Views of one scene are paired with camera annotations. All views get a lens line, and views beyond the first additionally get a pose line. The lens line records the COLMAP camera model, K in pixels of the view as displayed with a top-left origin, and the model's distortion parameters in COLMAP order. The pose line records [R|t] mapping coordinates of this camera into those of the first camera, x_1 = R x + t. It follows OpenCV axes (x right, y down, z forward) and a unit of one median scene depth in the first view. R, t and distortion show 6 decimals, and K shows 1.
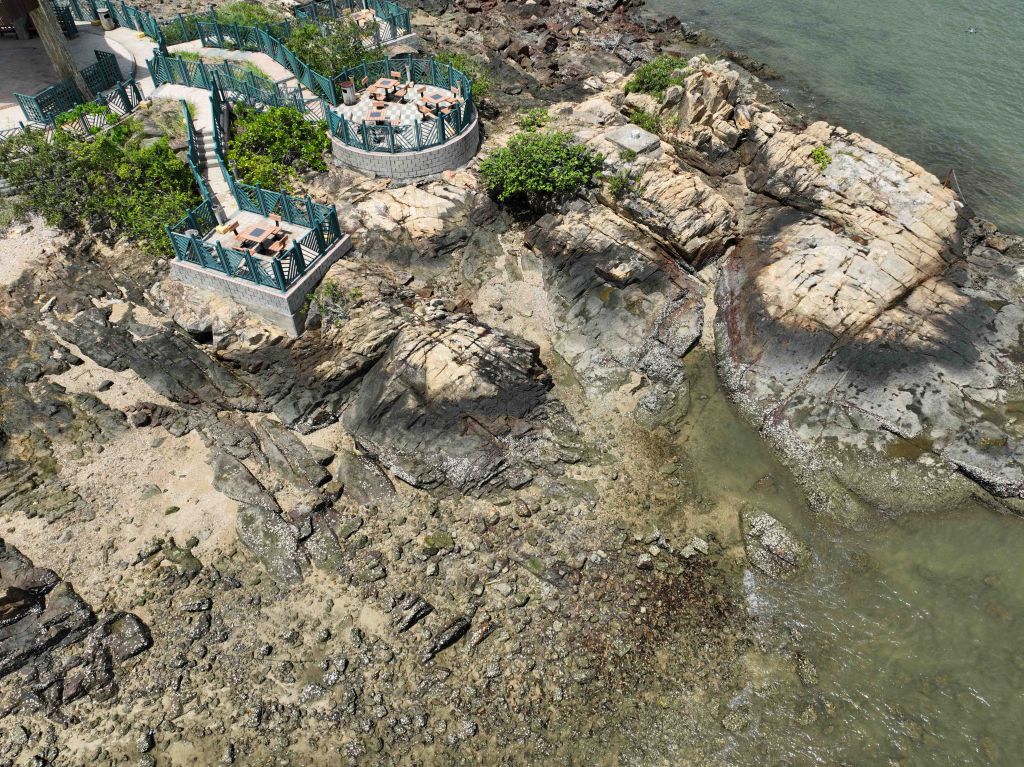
lens RADIAL K [[771.5, 0, 517.8], [0, 771.5, 384.6], [0, 0, 1]] dist [0.003327, 0.001464]
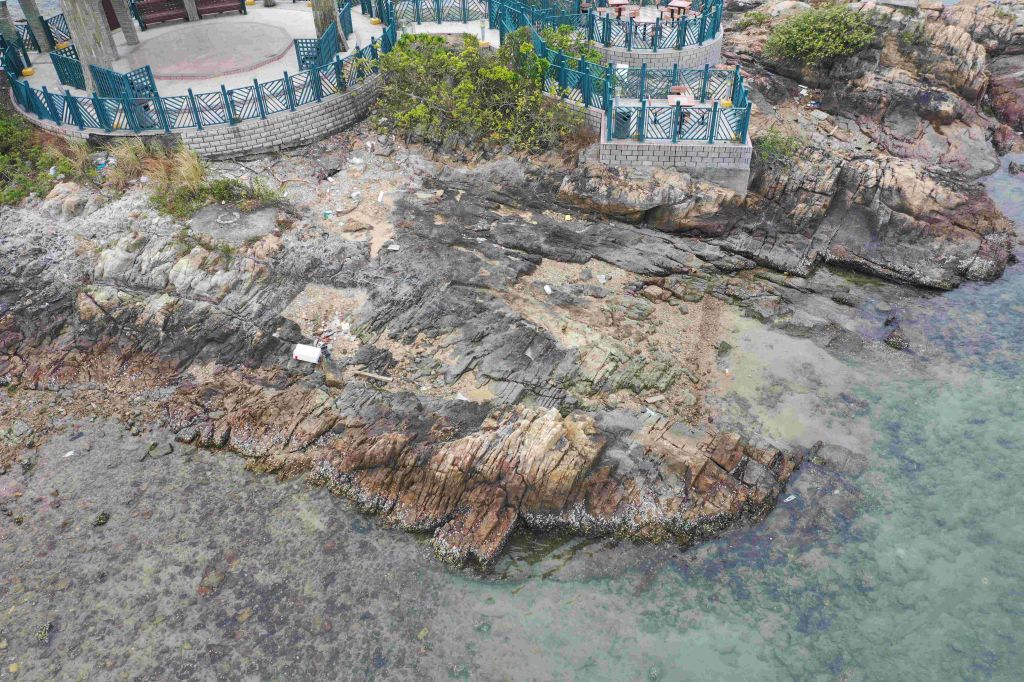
lens RADIAL K [[806.0, 0, 508.0], [0, 806.0, 341.5], [0, 0, 1]] dist [-0.015250, -0.005051]
pose [[0.949755, -0.207599, 0.234239, -0.841963], [0.237993, 0.965055, -0.109675, 0.156145], [-0.203285, 0.159911, 0.965973, 0.110219]]
